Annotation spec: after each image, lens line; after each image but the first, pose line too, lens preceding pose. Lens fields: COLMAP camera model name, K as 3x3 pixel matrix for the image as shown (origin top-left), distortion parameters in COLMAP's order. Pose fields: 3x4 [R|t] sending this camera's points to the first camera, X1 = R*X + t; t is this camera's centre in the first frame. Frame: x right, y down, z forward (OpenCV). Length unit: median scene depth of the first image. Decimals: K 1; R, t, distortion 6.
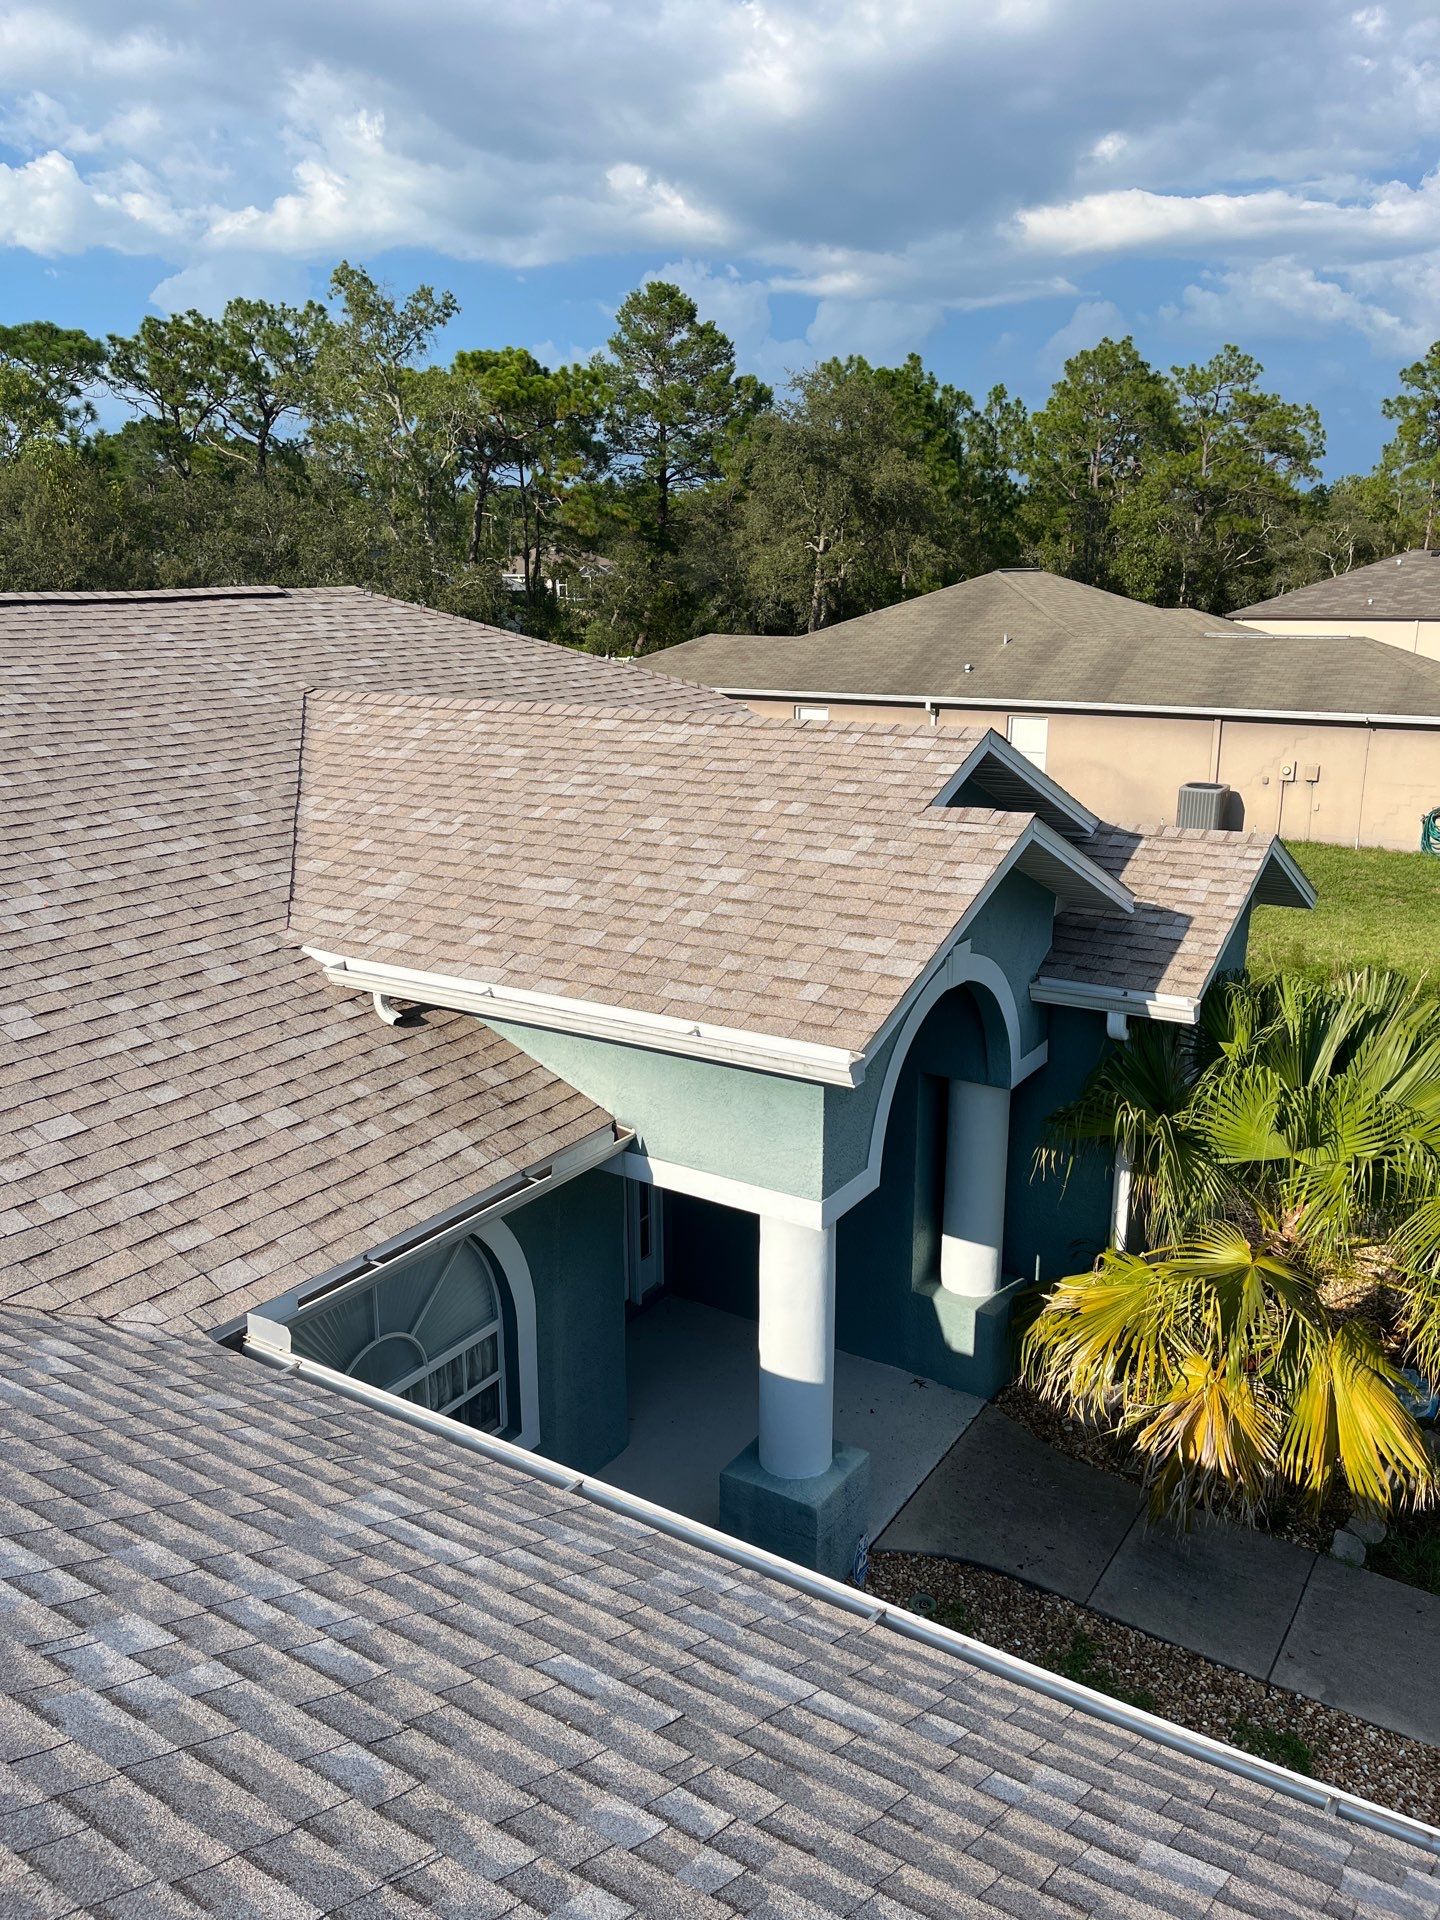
lens RADIAL K [[1449.8, 0, 710.3], [0, 1449.8, 989.5], [0, 0, 1]] dist [0.071398, -0.123192]
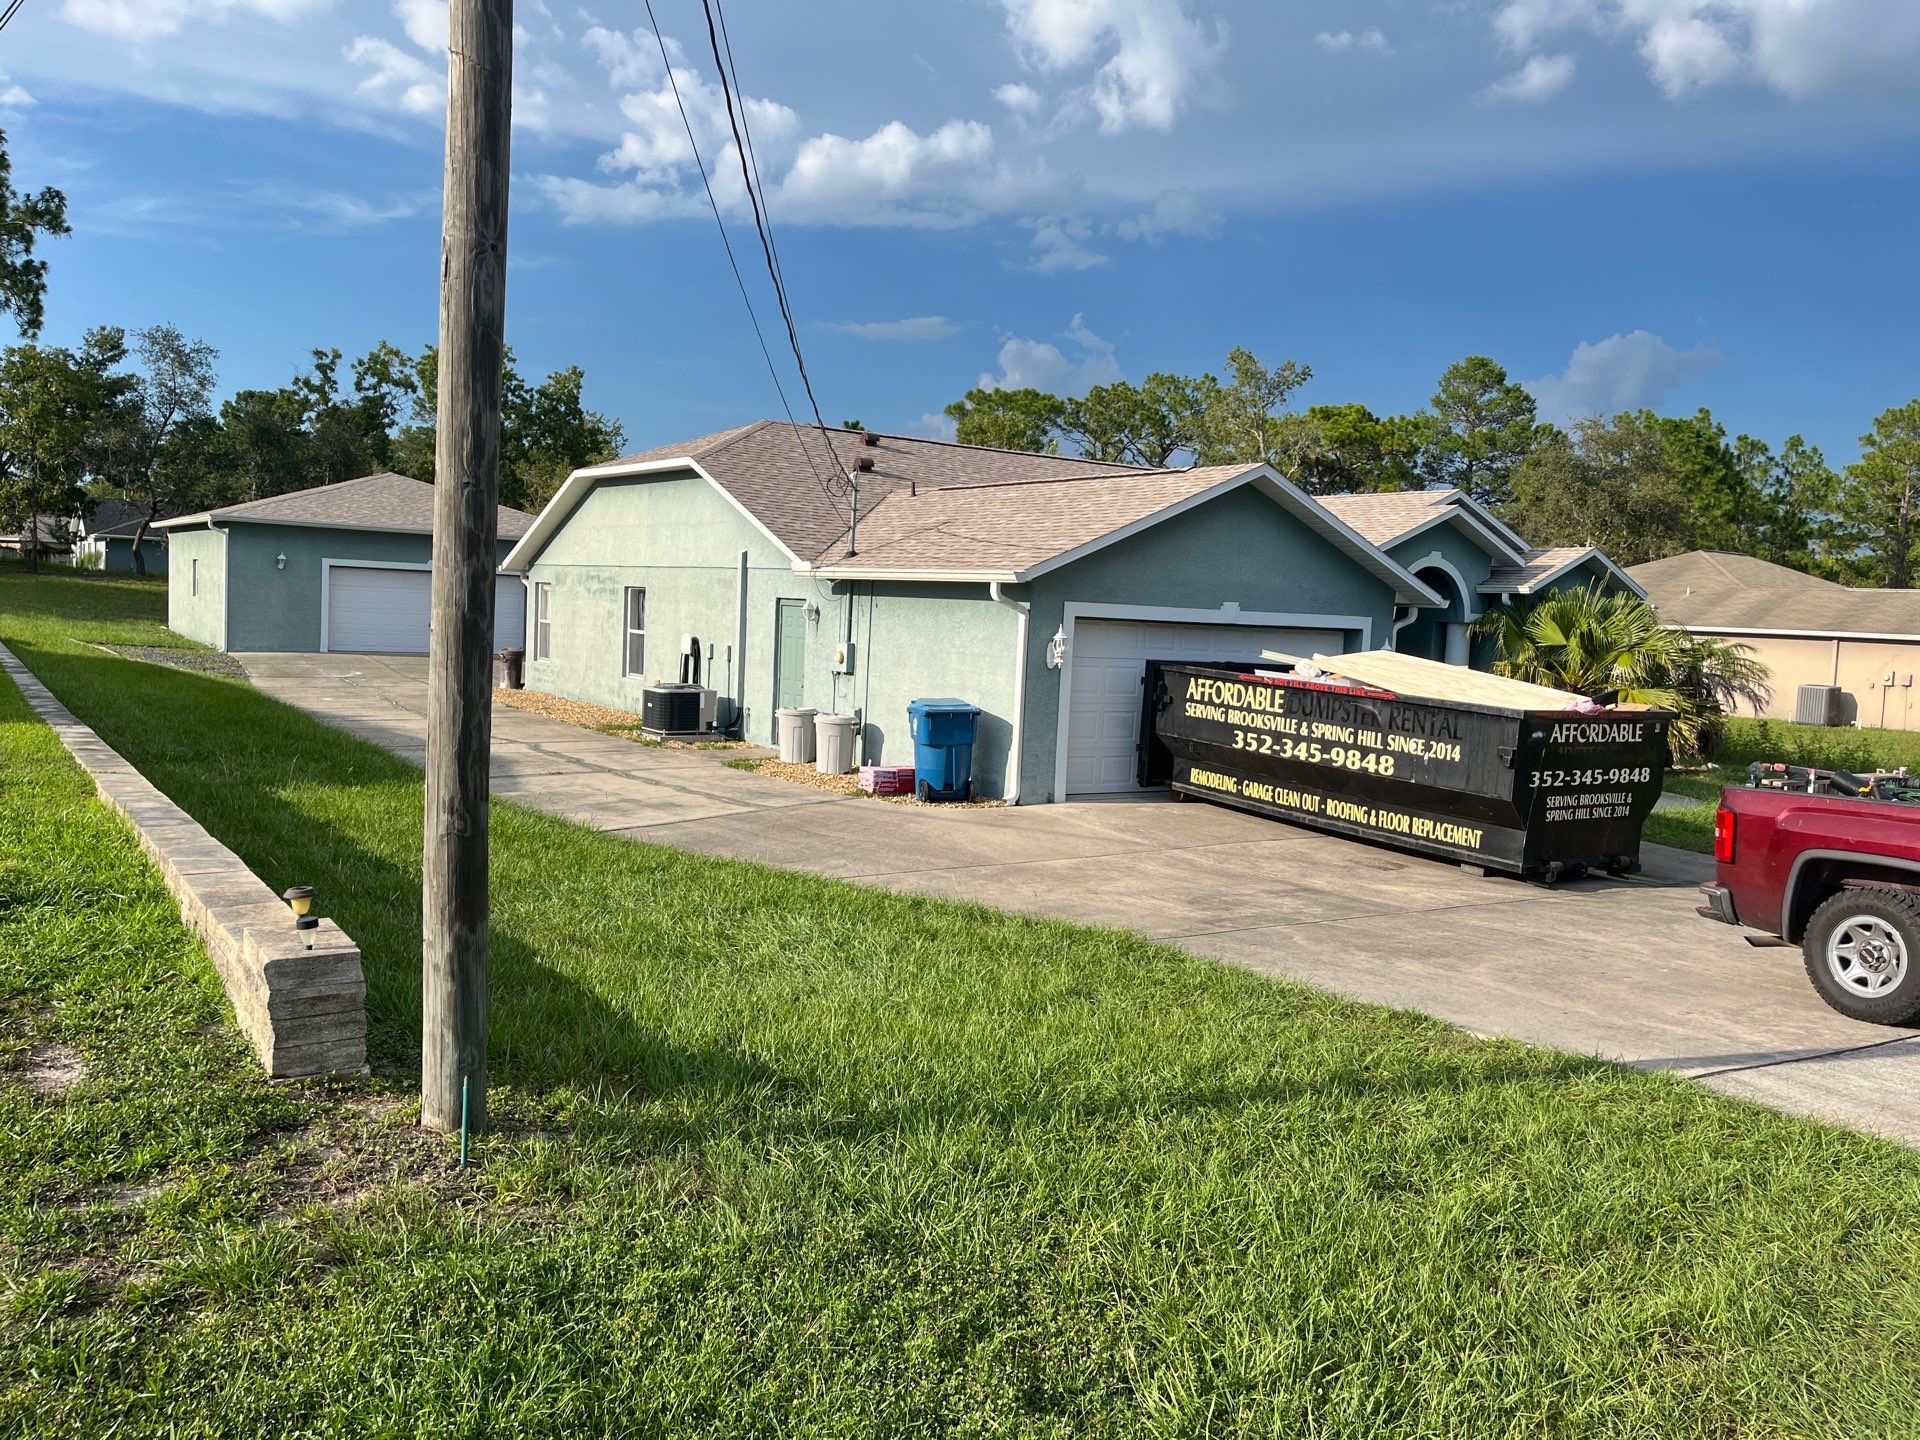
lens RADIAL K [[1449.8, 0, 960.0], [0, 1449.8, 720.0], [0, 0, 1]] dist [0.071398, -0.123192]
pose [[0.922498, 0.076709, -0.378302, 0.057354], [-0.154596, 0.971442, -0.180004, 0.130279], [0.353691, 0.224538, 0.908012, -0.258290]]
